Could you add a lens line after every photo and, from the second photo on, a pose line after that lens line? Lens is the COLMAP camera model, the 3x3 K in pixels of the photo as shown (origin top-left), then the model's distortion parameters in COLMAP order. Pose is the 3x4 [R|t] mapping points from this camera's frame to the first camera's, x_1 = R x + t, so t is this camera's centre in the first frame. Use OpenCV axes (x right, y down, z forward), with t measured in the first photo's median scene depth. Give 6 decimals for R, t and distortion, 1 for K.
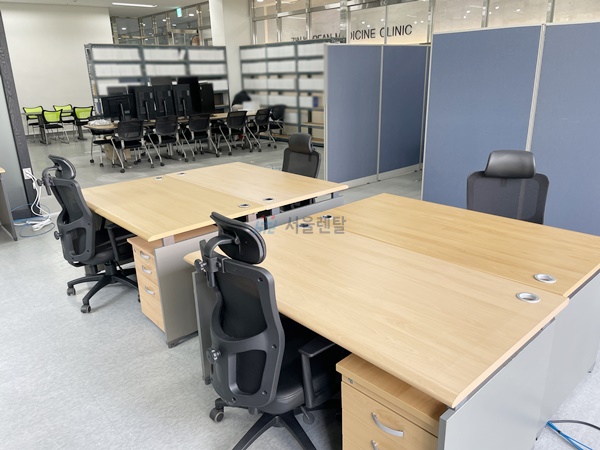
lens RADIAL K [[466.1, 0, 298.0], [0, 466.1, 222.5], [0, 0, 1]] dist [0.072893, -0.096173]
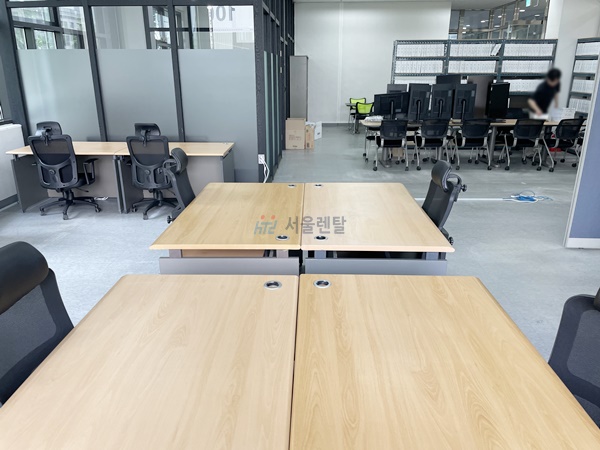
lens RADIAL K [[466.1, 0, 301.4], [0, 466.1, 225.5], [0, 0, 1]] dist [0.072893, -0.096173]
pose [[0.738729, 0.237020, -0.630953, 0.135404], [-0.226817, 0.968951, 0.098429, -0.046358], [0.634692, 0.070398, 0.769552, 0.123426]]
